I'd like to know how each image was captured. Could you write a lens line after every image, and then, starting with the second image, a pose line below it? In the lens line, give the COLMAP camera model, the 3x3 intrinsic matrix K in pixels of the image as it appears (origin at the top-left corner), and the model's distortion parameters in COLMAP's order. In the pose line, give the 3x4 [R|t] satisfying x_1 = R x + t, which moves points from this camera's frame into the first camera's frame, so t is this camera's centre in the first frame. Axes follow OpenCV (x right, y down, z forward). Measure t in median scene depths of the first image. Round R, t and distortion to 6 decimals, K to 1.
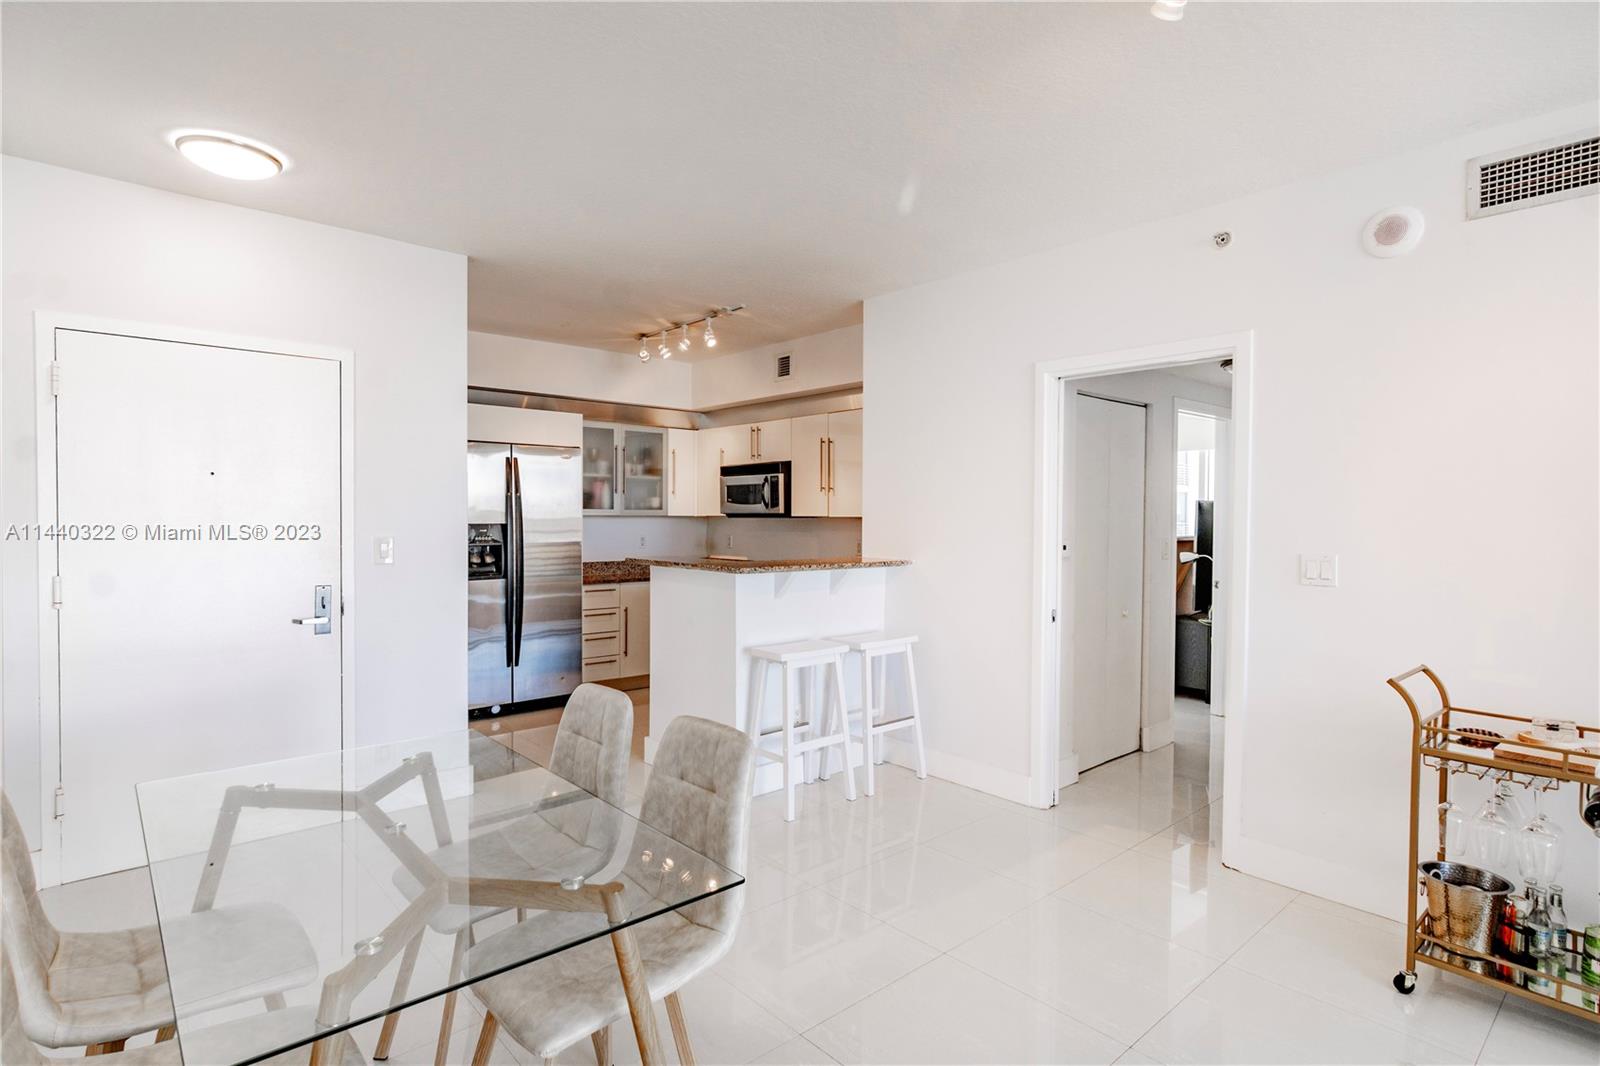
lens RADIAL K [[844.9, 0, 797.8], [0, 844.9, 539.7], [0, 0, 1]] dist [0.016917, -0.003656]
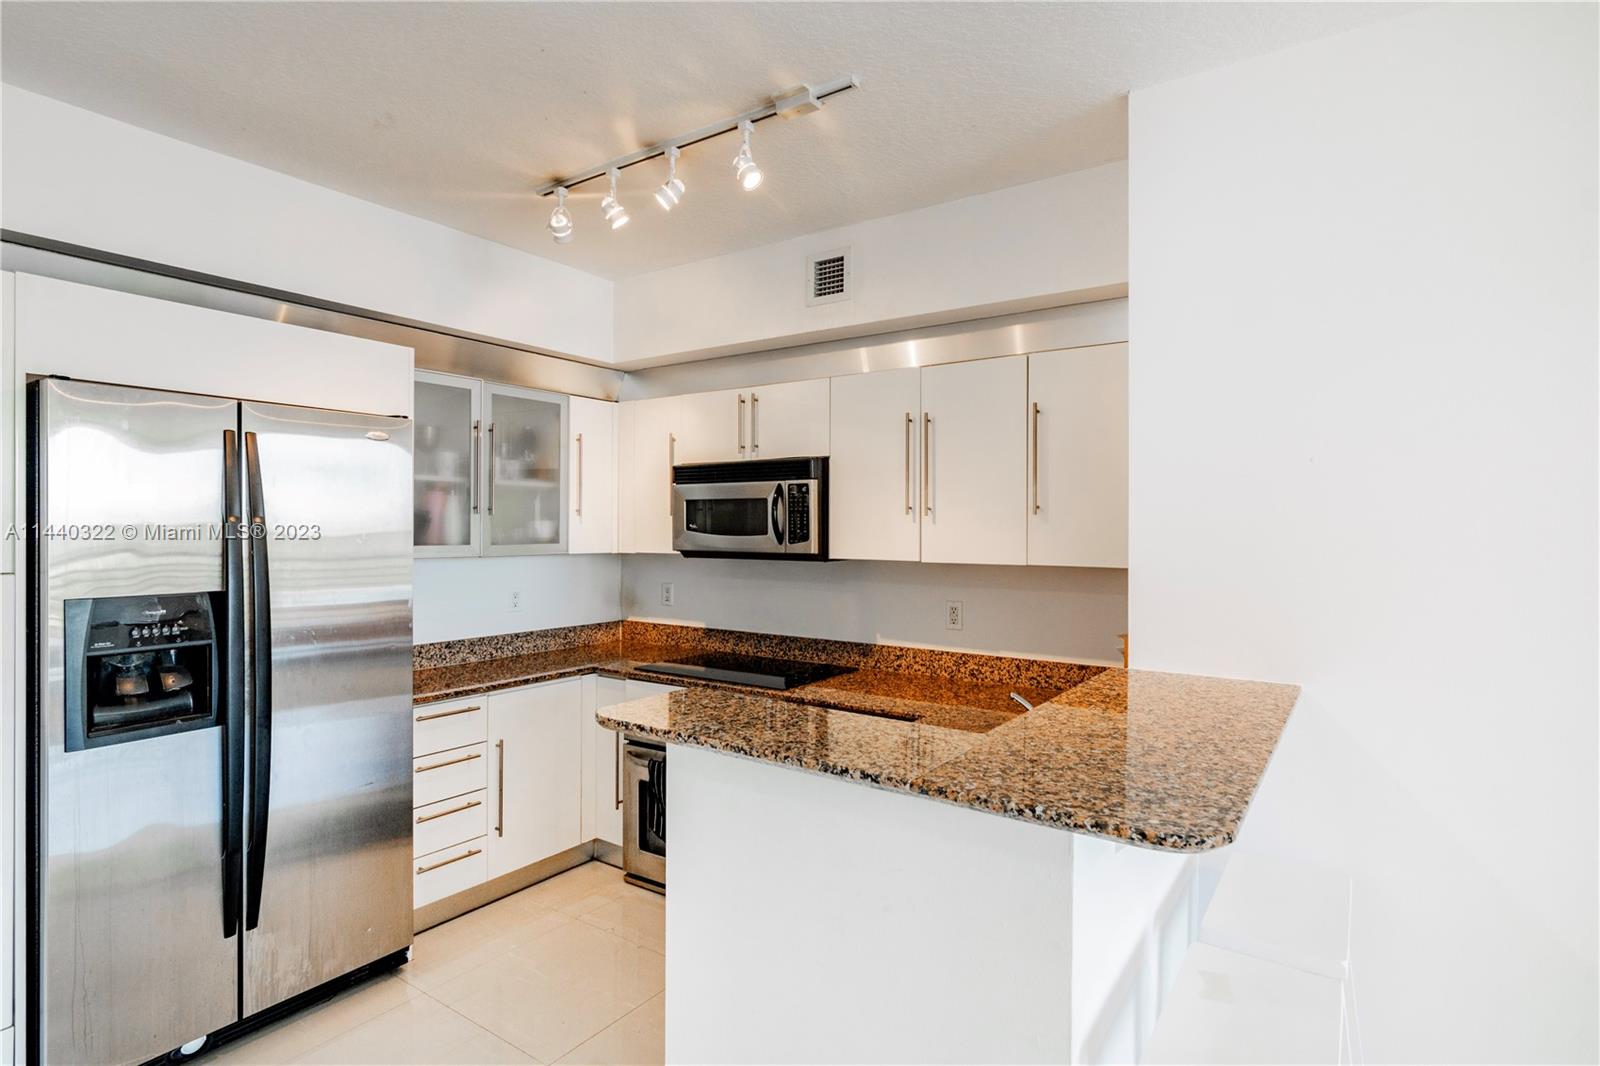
lens RADIAL K [[844.9, 0, 808.2], [0, 844.9, 537.0], [0, 0, 1]] dist [0.016917, -0.003656]
pose [[0.969562, -0.004374, 0.244807, -0.149592], [0.007654, 0.999893, -0.012448, -0.033944], [-0.244727, 0.013943, 0.969492, 0.465316]]
